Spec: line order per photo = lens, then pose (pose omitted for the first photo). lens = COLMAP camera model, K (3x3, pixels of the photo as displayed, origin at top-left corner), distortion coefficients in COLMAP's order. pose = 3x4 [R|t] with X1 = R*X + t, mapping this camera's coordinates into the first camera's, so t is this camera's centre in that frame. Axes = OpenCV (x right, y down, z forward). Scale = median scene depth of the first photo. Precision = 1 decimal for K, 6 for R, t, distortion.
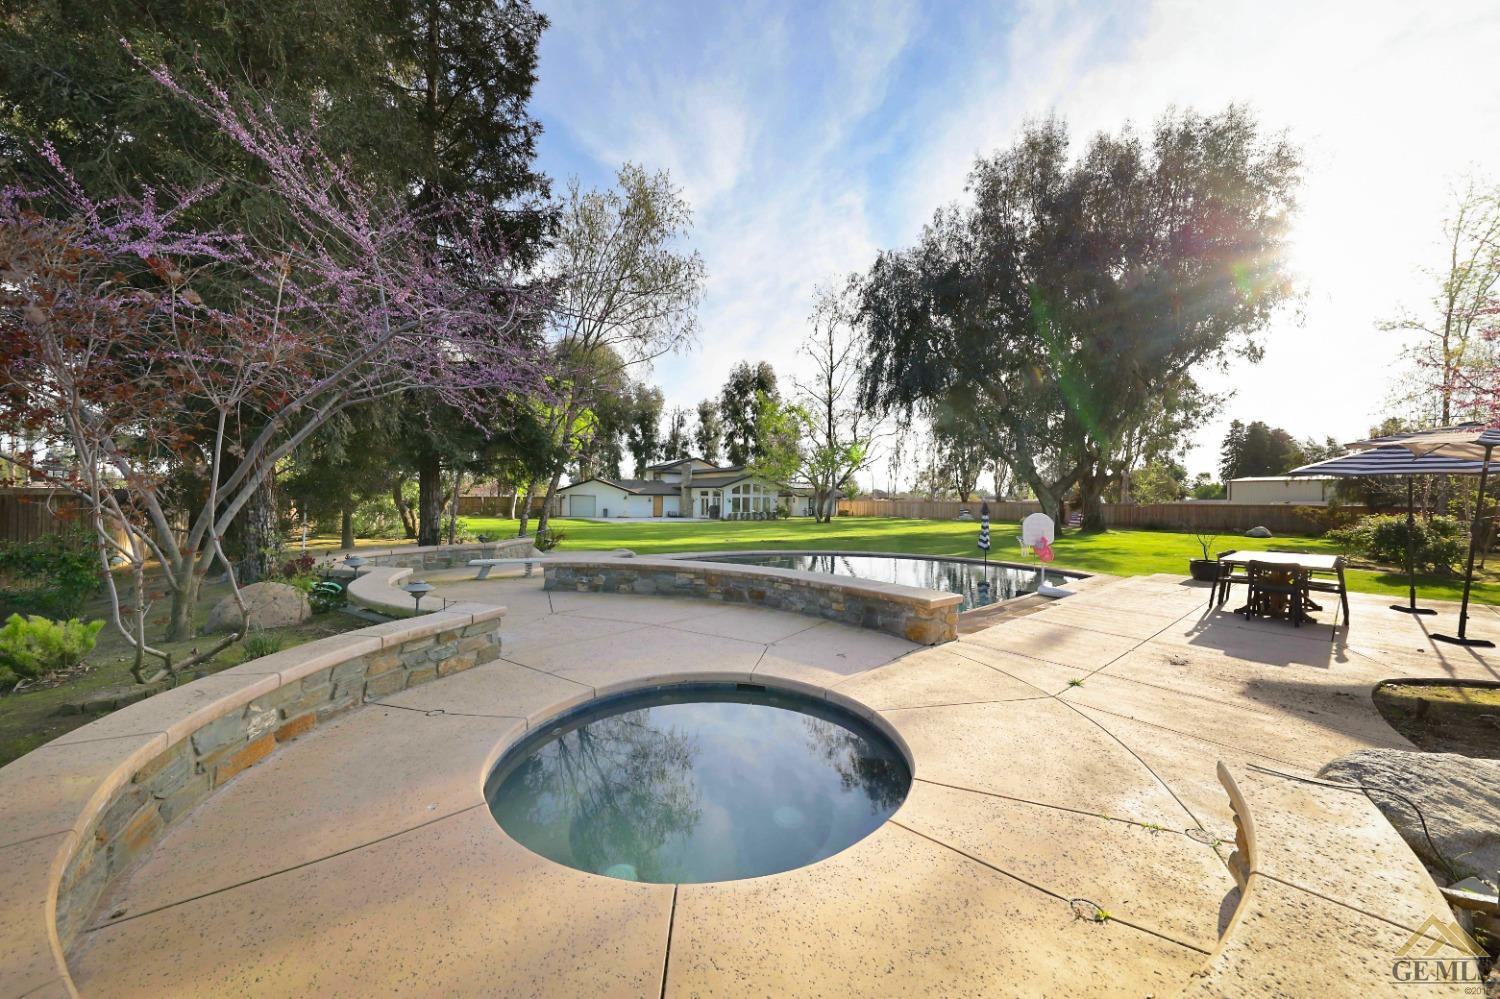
lens RADIAL K [[743.3, 0, 750.0], [0, 743.3, 499.5], [0, 0, 1]] dist [0.003037, 0.000034]
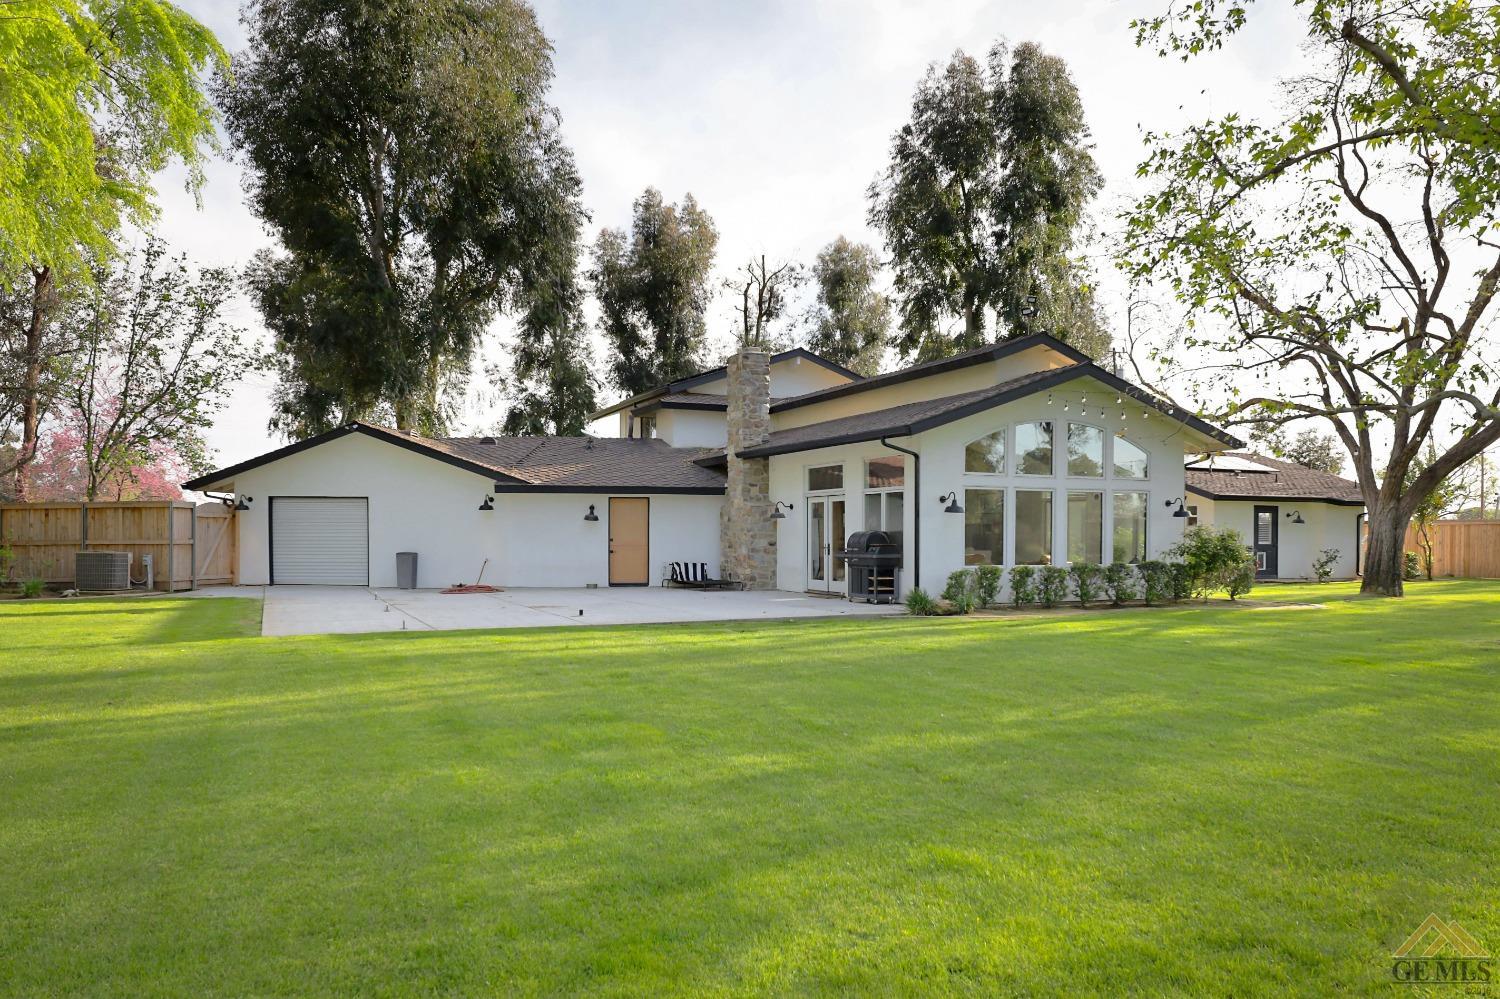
lens RADIAL K [[743.3, 0, 750.0], [0, 743.3, 499.5], [0, 0, 1]] dist [0.003037, 0.000034]
pose [[0.979399, -0.021570, -0.200778, -0.035837], [0.007983, 0.997637, -0.068236, 0.011369], [0.201776, 0.065227, 0.977257, 0.711798]]
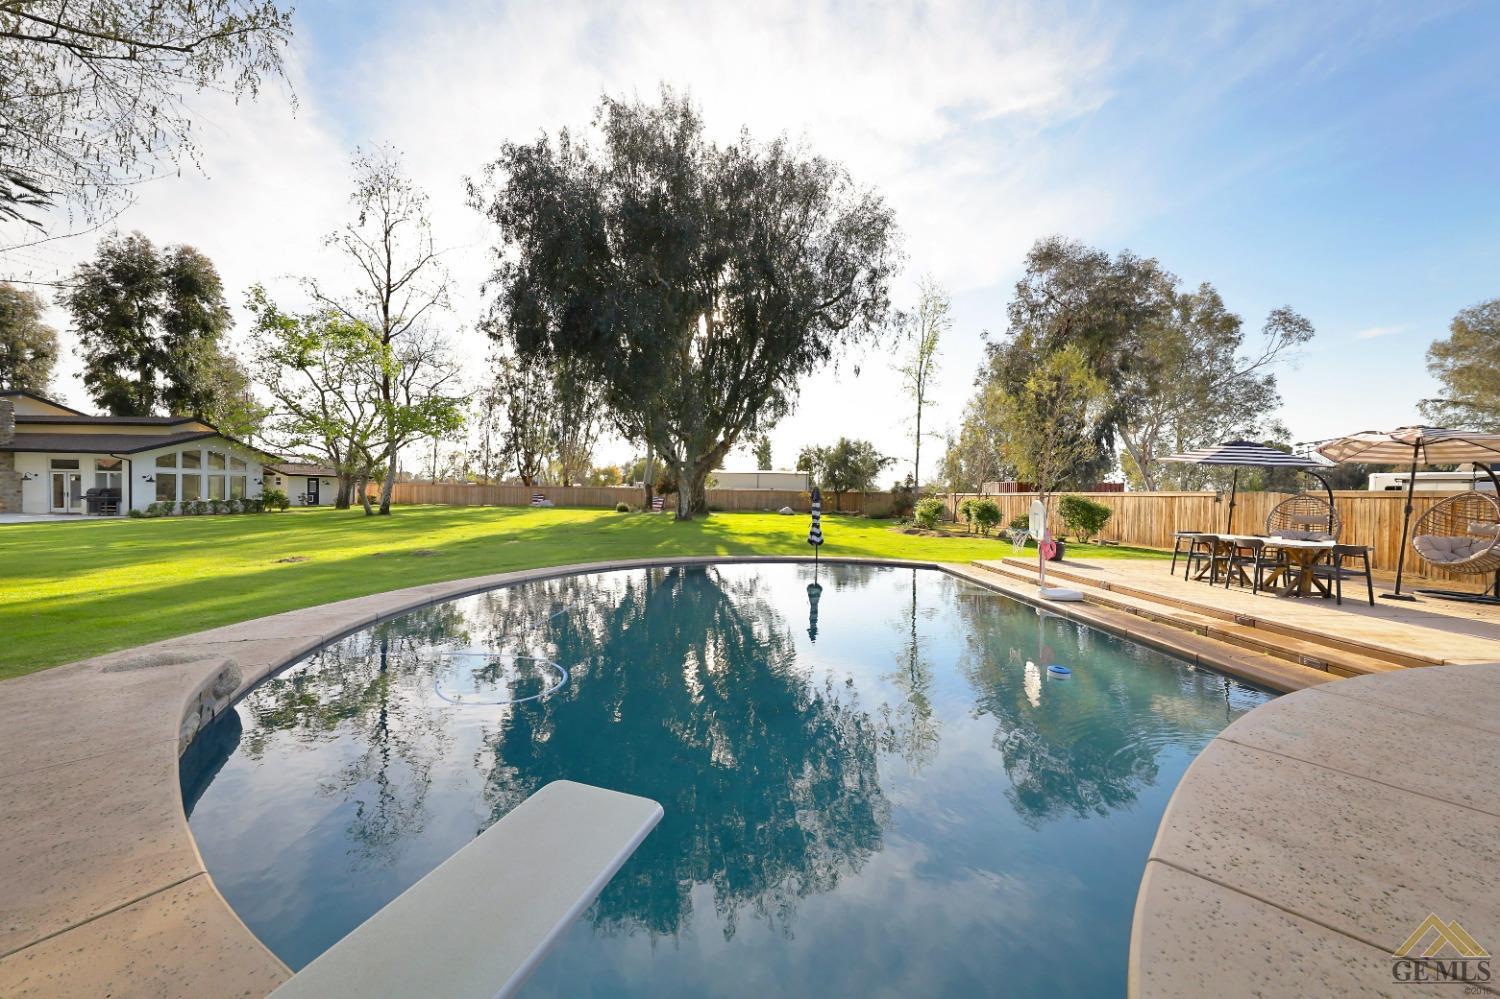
lens RADIAL K [[545.7, 0, 820.5], [0, 545.7, 518.3], [0, 0, 1]] dist [-0.000657, -0.000530]
pose [[0.523241, -0.039555, 0.851266, -0.098292], [-0.011180, 0.998518, 0.053269, 0.002834], [-0.852111, -0.037389, 0.522023, 0.336390]]
